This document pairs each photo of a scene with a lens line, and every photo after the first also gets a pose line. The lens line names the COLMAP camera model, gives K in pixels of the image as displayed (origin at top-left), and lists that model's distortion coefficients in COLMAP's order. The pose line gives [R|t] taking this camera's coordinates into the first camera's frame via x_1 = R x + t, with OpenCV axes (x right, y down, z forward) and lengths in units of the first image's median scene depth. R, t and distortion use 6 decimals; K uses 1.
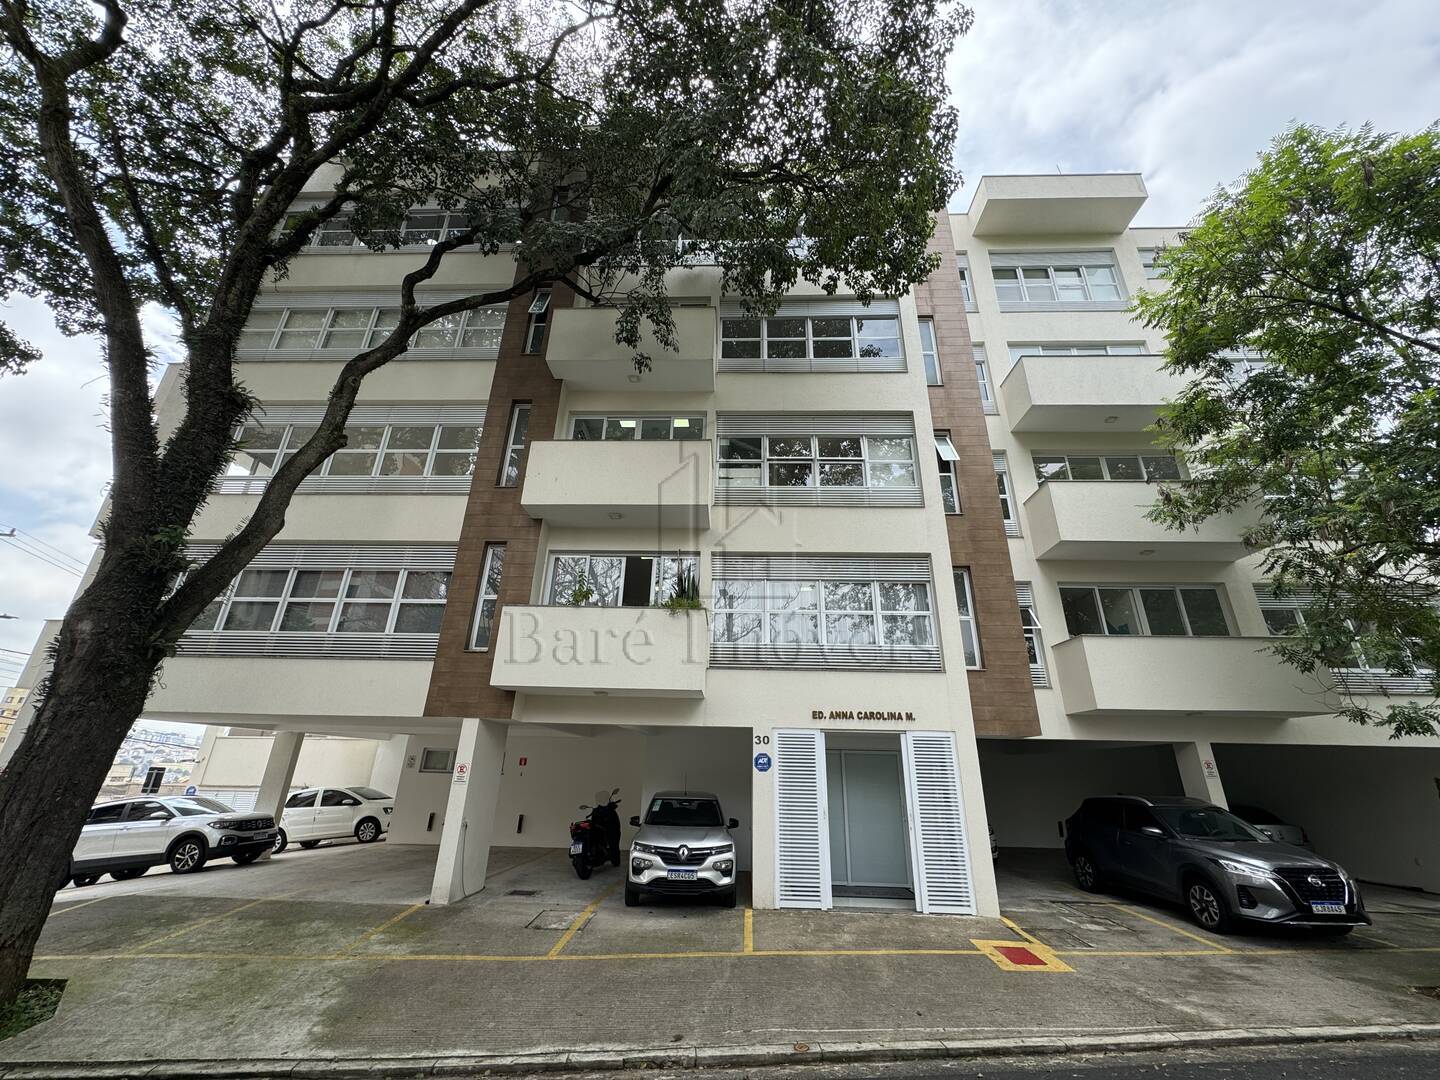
lens RADIAL K [[573.1, 0, 720.8], [0, 573.1, 537.0], [0, 0, 1]] dist [-0.001109, 0.000471]
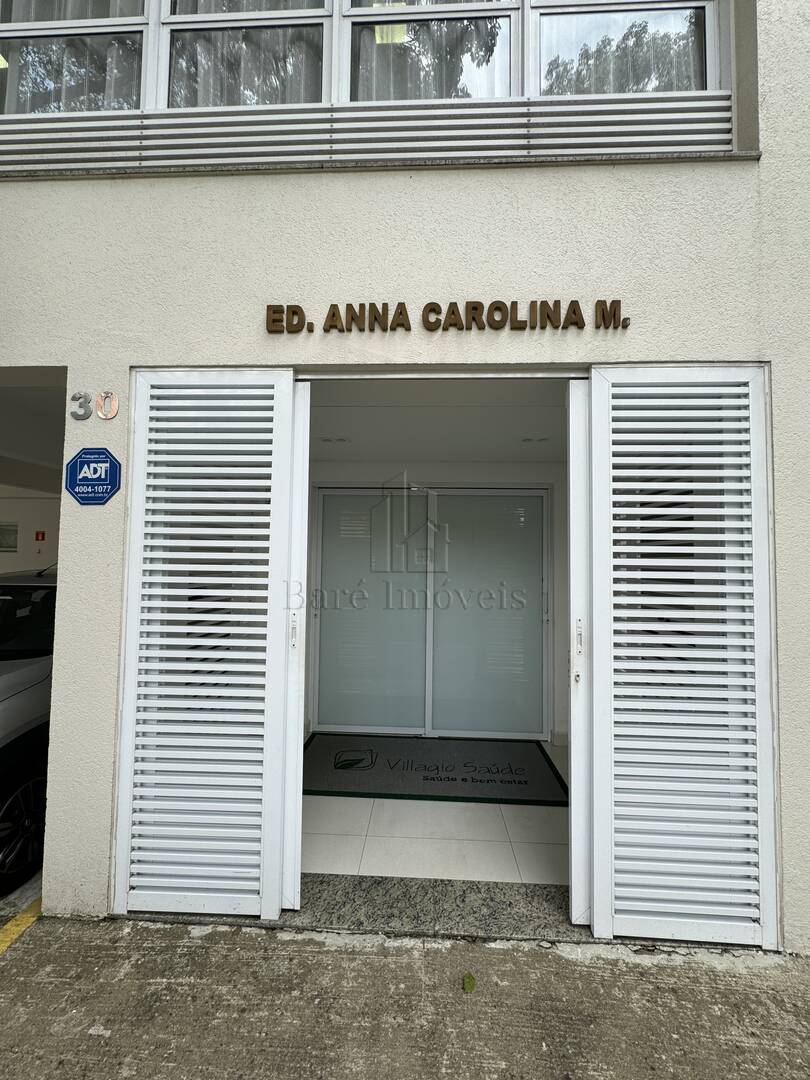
lens RADIAL K [[429.9, 0, 409.2], [0, 429.9, 539.7], [0, 0, 1]] dist [-0.001109, 0.000471]
pose [[0.999914, -0.008727, -0.009828, 0.233510], [0.011557, 0.939949, 0.341118, 0.343490], [0.006260, -0.341202, 0.939969, 0.766705]]
